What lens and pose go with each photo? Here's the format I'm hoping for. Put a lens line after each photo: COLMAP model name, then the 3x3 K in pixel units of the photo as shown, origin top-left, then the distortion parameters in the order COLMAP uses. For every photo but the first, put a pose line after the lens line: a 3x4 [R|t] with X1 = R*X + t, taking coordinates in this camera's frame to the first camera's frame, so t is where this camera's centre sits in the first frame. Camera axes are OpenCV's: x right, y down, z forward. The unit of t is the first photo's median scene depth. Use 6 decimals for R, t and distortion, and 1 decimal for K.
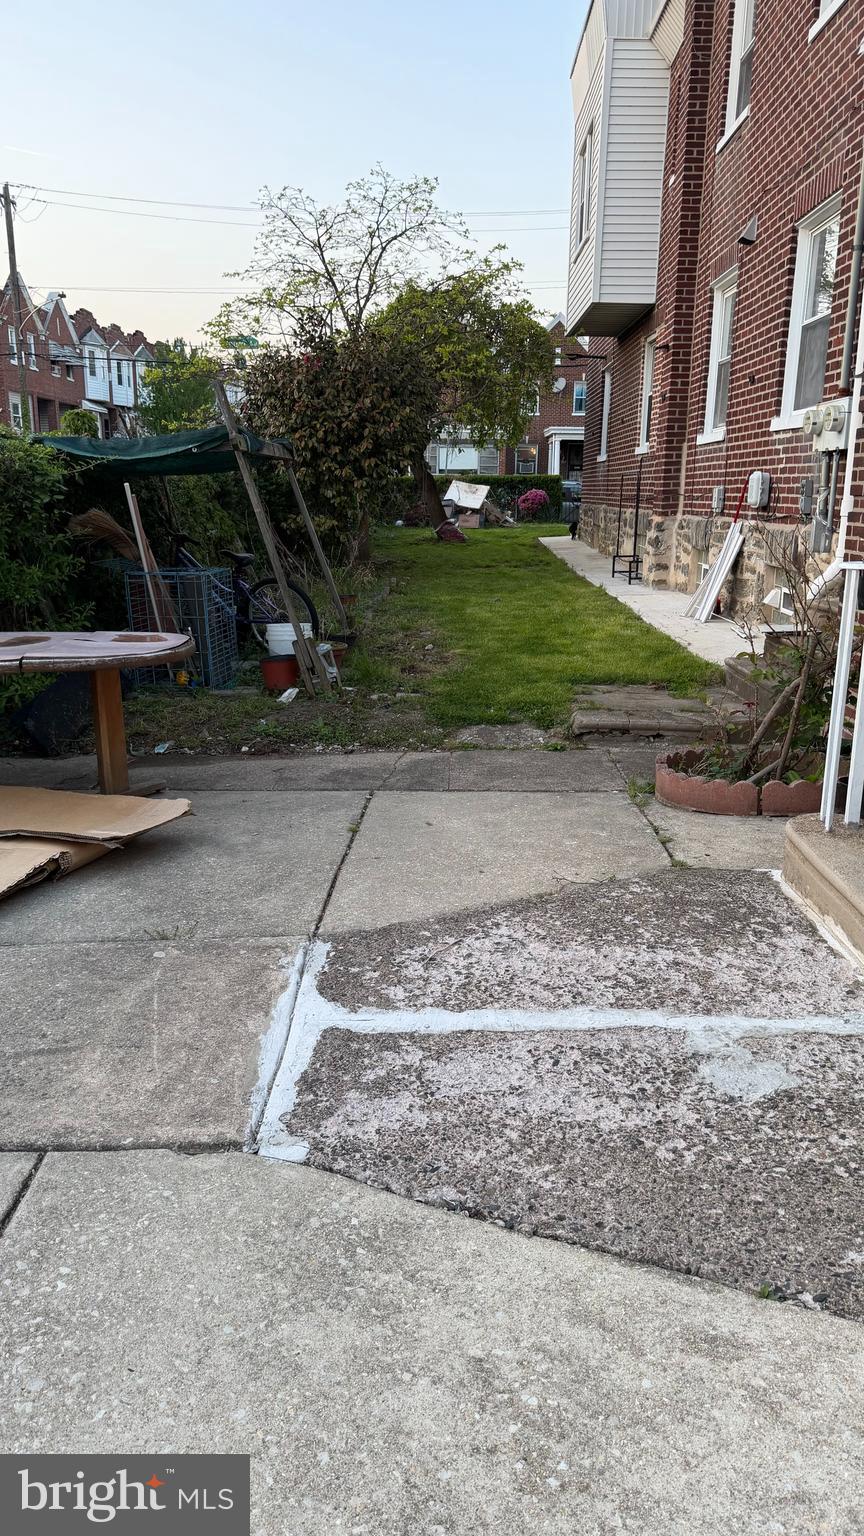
lens RADIAL K [[1137.3, 0, 432.7], [0, 1137.3, 801.1], [0, 0, 1]] dist [0.059229, -0.081558]
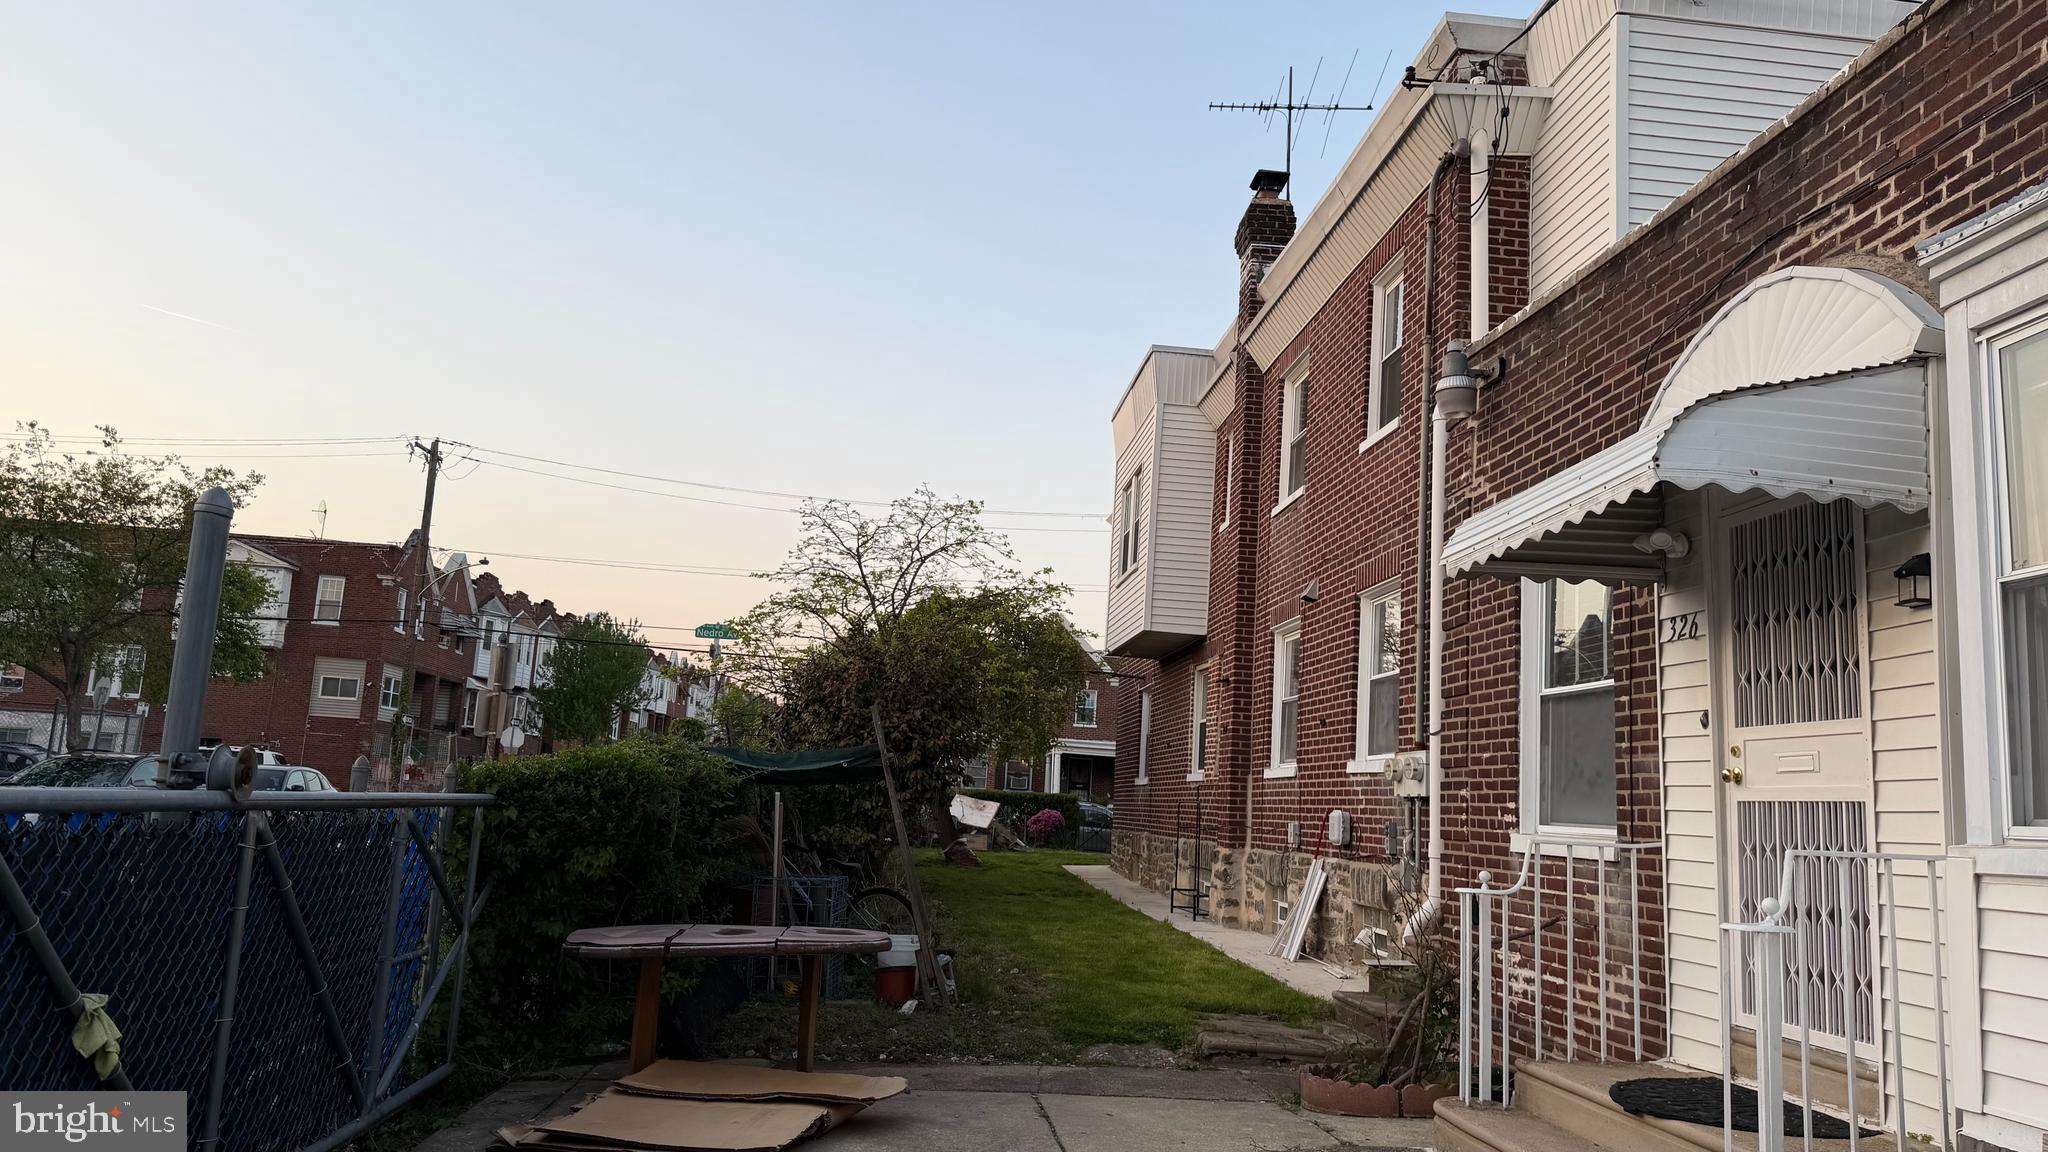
lens RADIAL K [[1484.4, 0, 1024.8], [0, 1484.4, 570.3], [0, 0, 1]] dist [0.213356, -0.540600]
pose [[0.993531, 0.066833, 0.091807, -0.114134], [-0.023370, 0.911499, -0.410637, 0.063744], [-0.111127, 0.405836, 0.907165, -0.233972]]
